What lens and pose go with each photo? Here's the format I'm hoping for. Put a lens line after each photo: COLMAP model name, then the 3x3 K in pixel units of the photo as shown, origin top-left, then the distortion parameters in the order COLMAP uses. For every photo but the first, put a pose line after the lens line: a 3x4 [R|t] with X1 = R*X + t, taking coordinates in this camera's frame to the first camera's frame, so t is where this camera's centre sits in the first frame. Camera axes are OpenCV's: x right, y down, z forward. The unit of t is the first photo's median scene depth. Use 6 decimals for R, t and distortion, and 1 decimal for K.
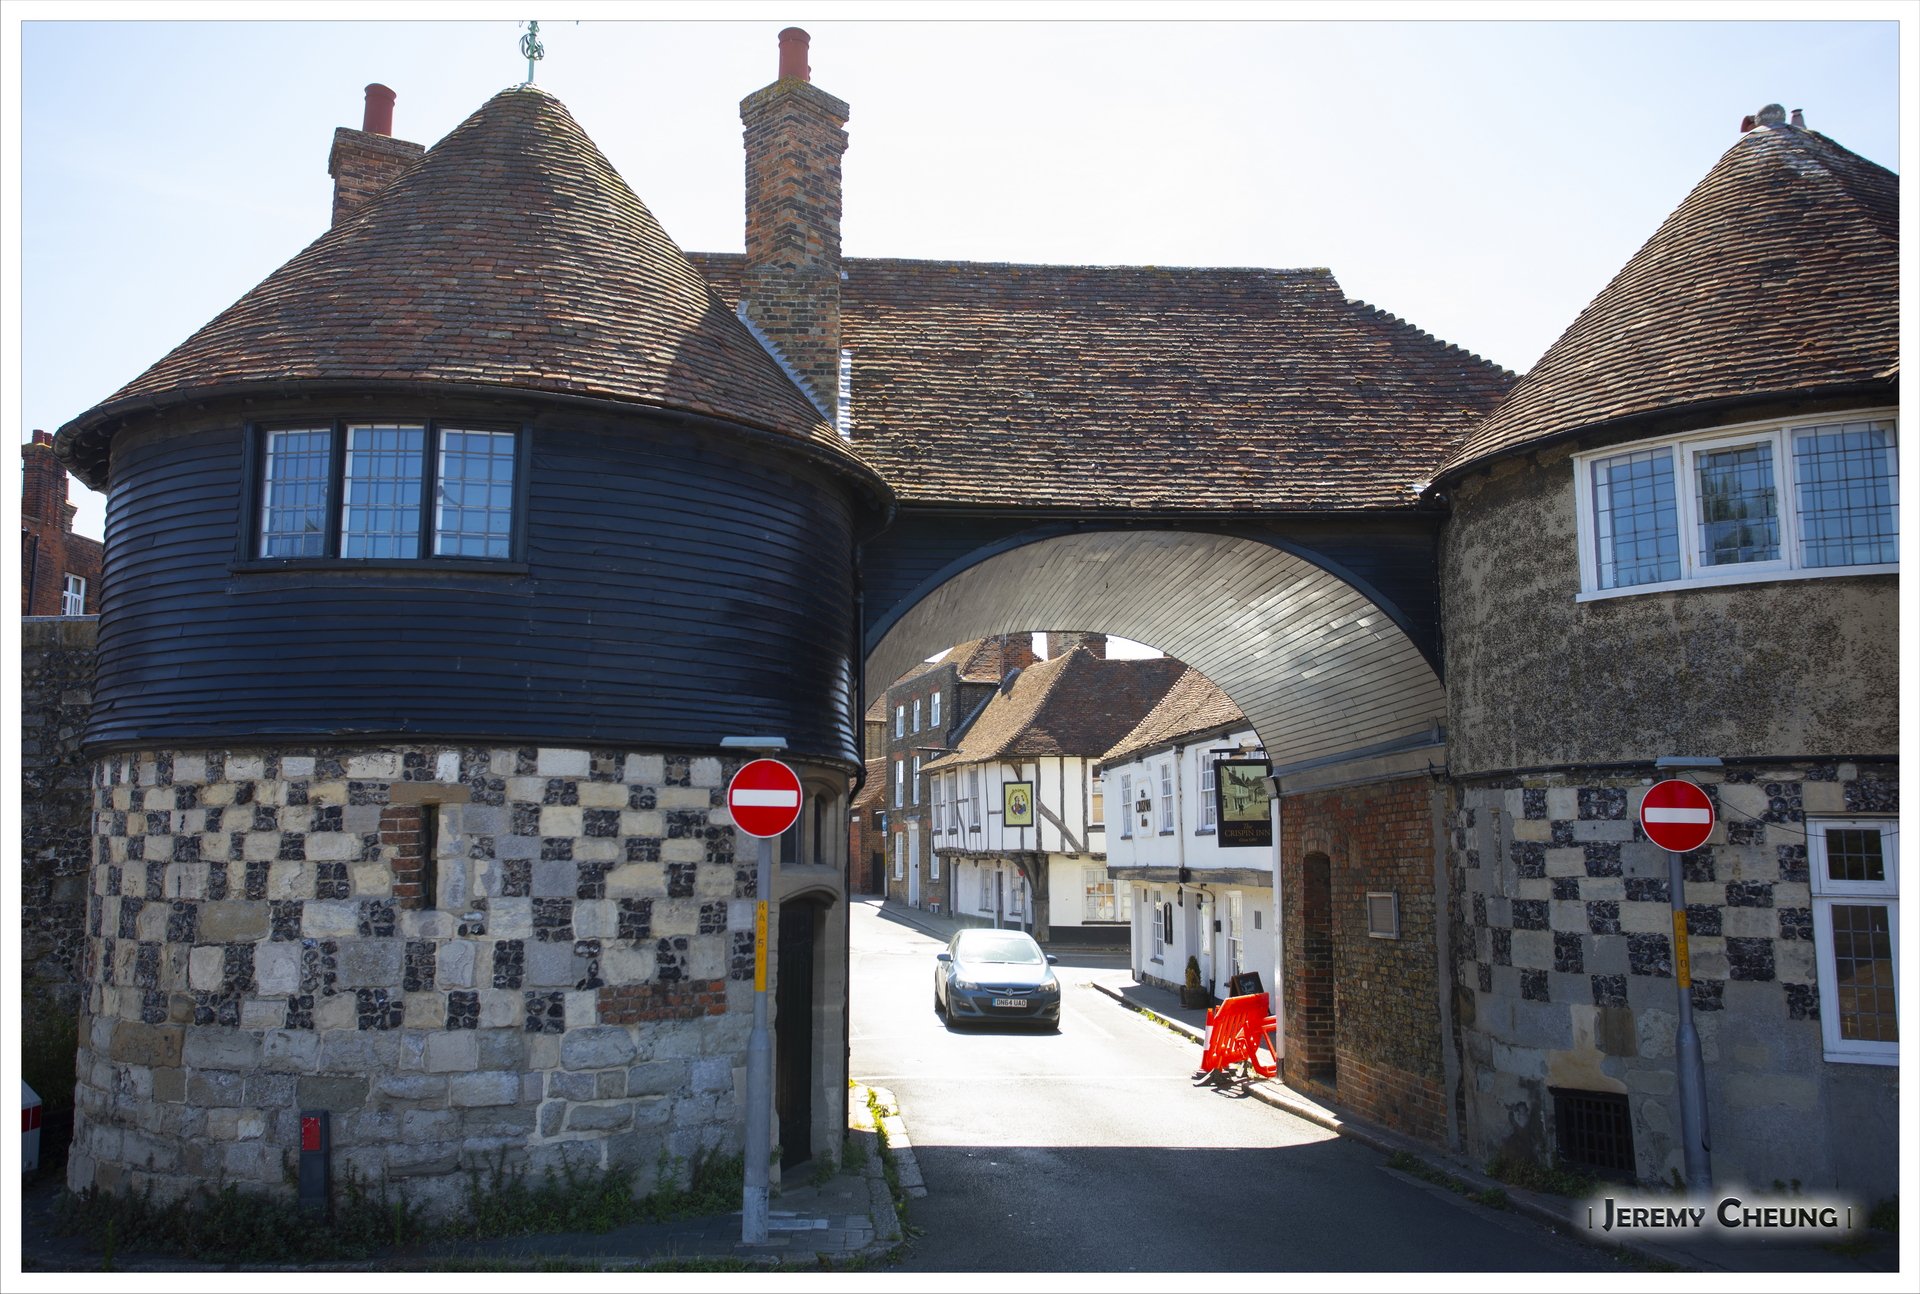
lens RADIAL K [[1575.0, 0, 962.6], [0, 1575.0, 645.9], [0, 0, 1]] dist [-0.013097, -0.002626]
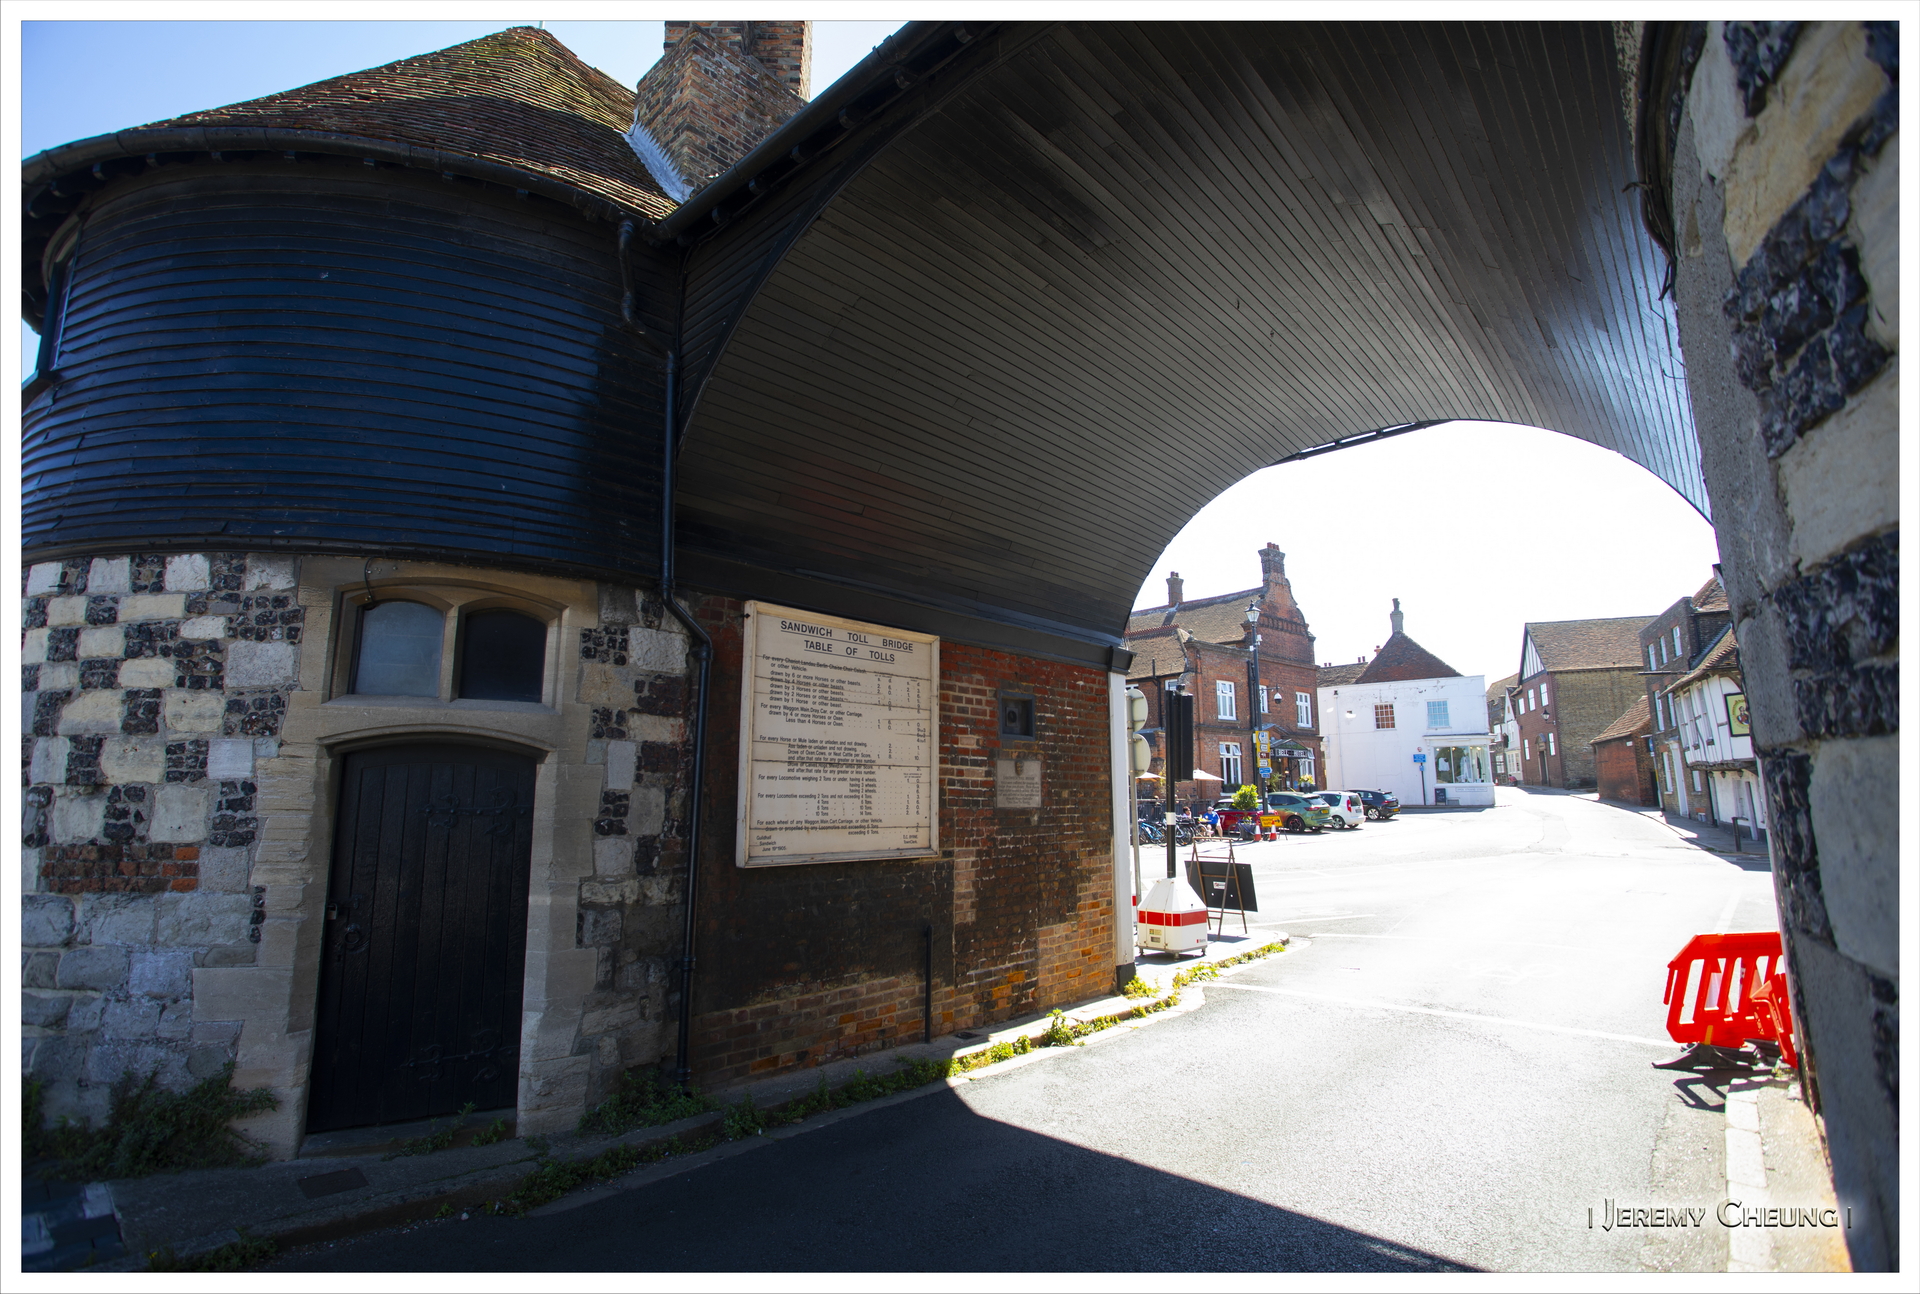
lens RADIAL K [[884.8, 0, 950.6], [0, 884.8, 653.3], [0, 0, 1]] dist [-0.009597, 0.000546]
pose [[0.687983, -0.119424, -0.715833, 0.403325], [0.104672, 0.992383, -0.064962, 0.188998], [0.718138, -0.030235, 0.695243, 0.981113]]
